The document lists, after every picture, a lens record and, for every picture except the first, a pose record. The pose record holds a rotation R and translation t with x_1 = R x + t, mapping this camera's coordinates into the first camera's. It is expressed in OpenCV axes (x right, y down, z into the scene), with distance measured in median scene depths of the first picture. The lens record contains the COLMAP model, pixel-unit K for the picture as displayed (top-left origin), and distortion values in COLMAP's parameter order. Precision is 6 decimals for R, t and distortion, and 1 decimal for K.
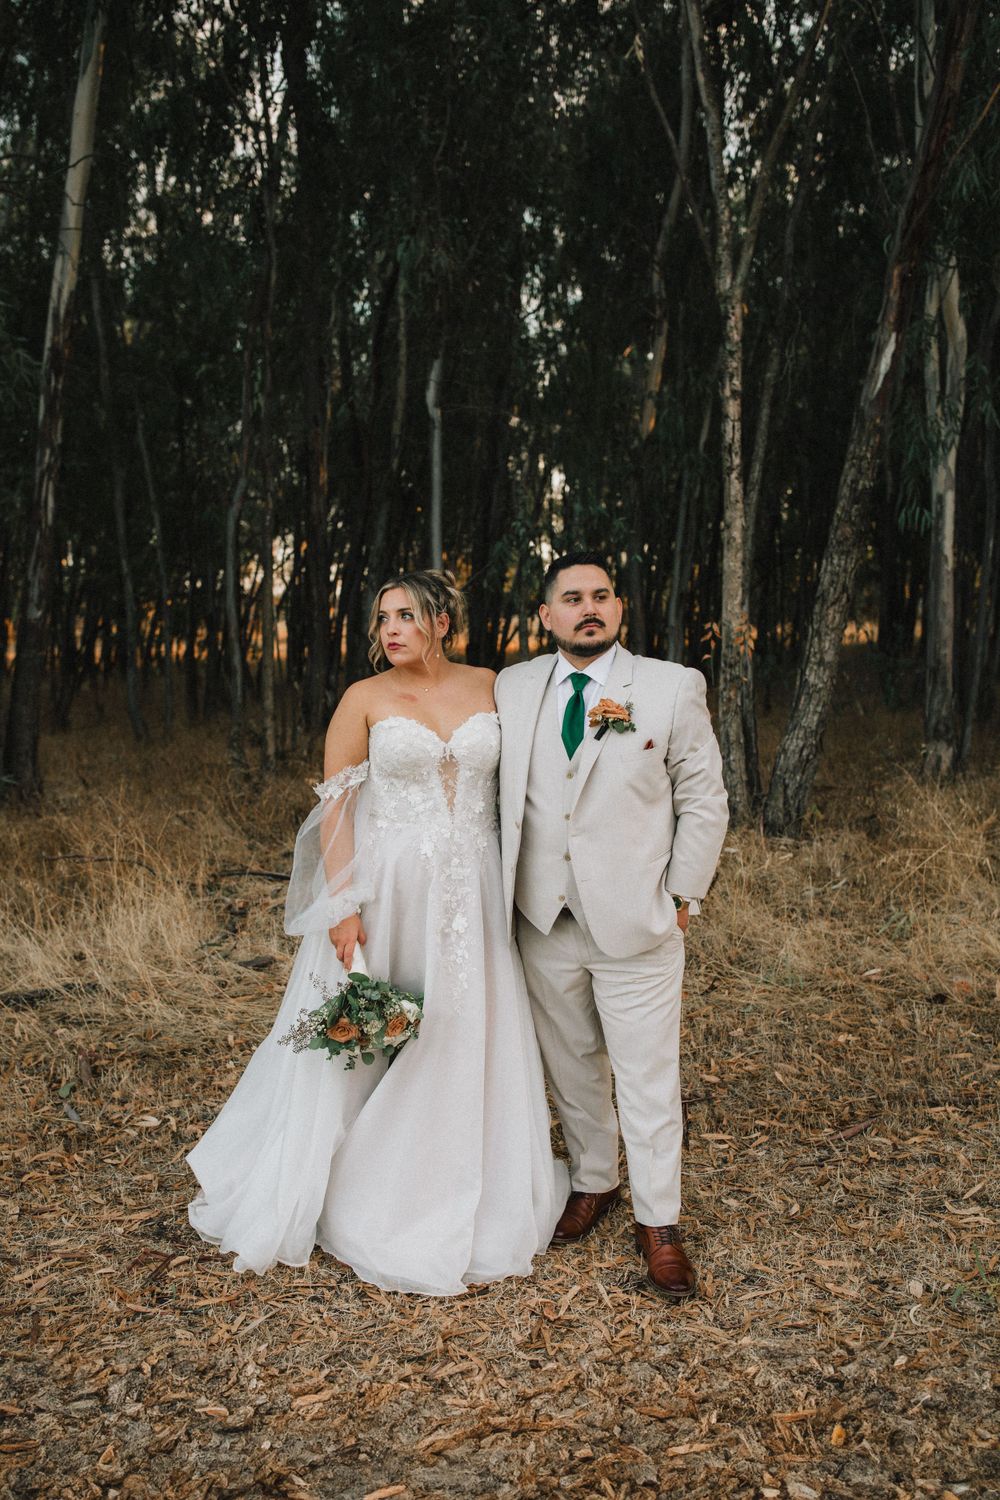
lens RADIAL K [[1557.7, 0, 496.5], [0, 1557.7, 748.8], [0, 0, 1]] dist [-0.006641, -0.001943]
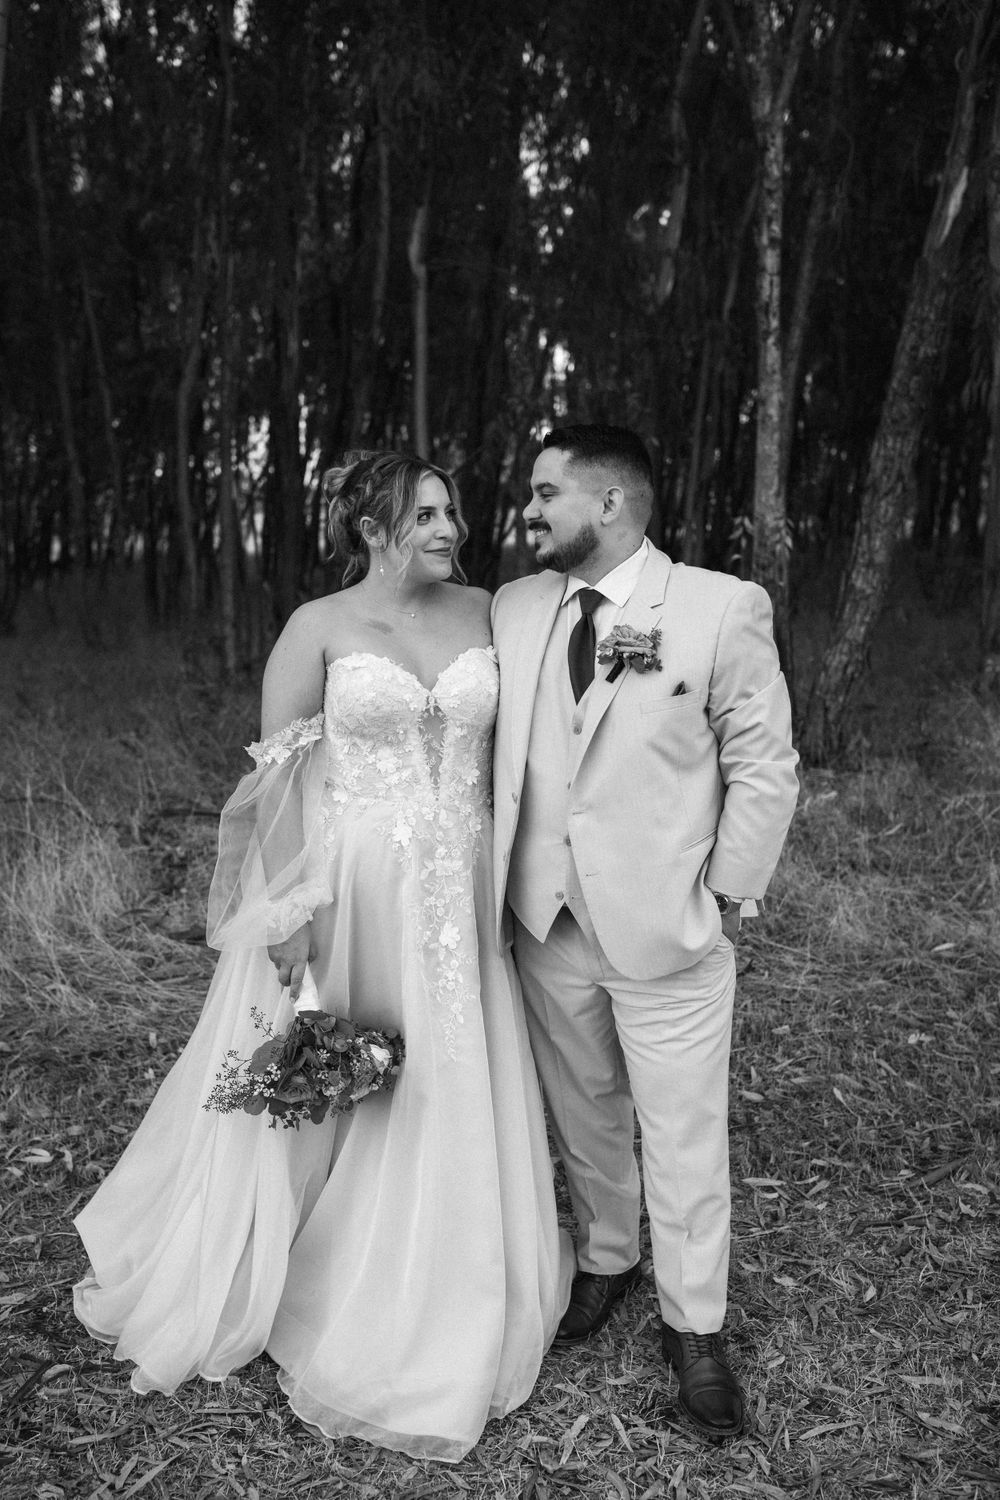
lens RADIAL K [[1687.4, 0, 500.0], [0, 1687.4, 750.0], [0, 0, 1]] dist [-0.004413, -0.023746]
pose [[0.999991, 0.001506, 0.003938, 0.004822], [-0.001730, 0.998342, 0.057542, -0.012169], [-0.003845, -0.057548, 0.998335, 0.135984]]
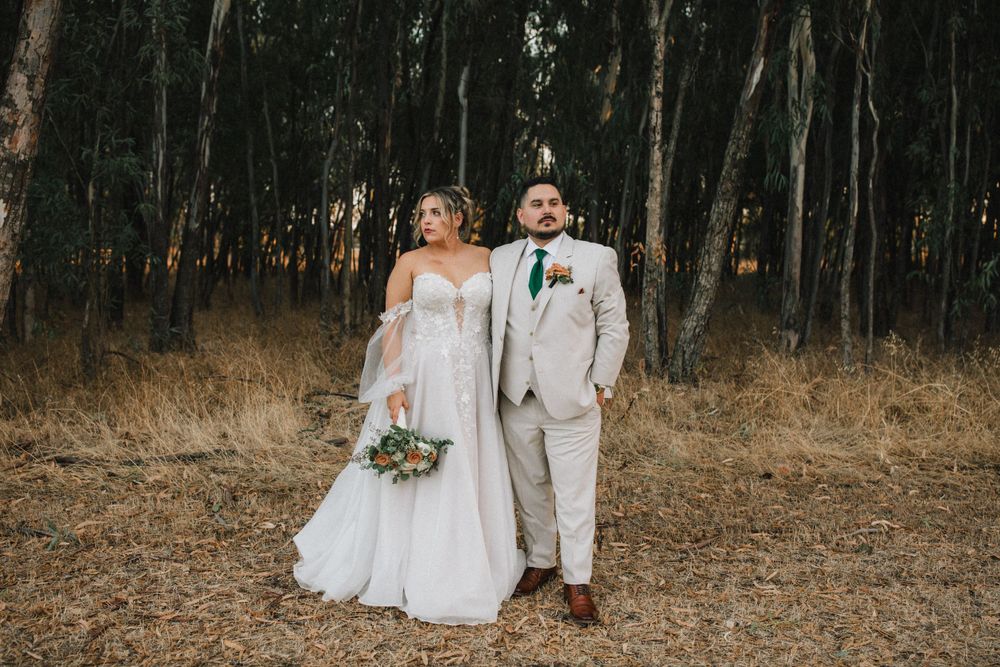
lens RADIAL K [[1069.1, 0, 500.0], [0, 1069.1, 333.5], [0, 0, 1]] dist [0.003676, -0.009778]
pose [[0.999411, 0.034320, 0.000302, 0.007926], [-0.034318, 0.999402, -0.004319, 0.030926], [-0.000450, 0.004306, 0.999991, -0.091967]]
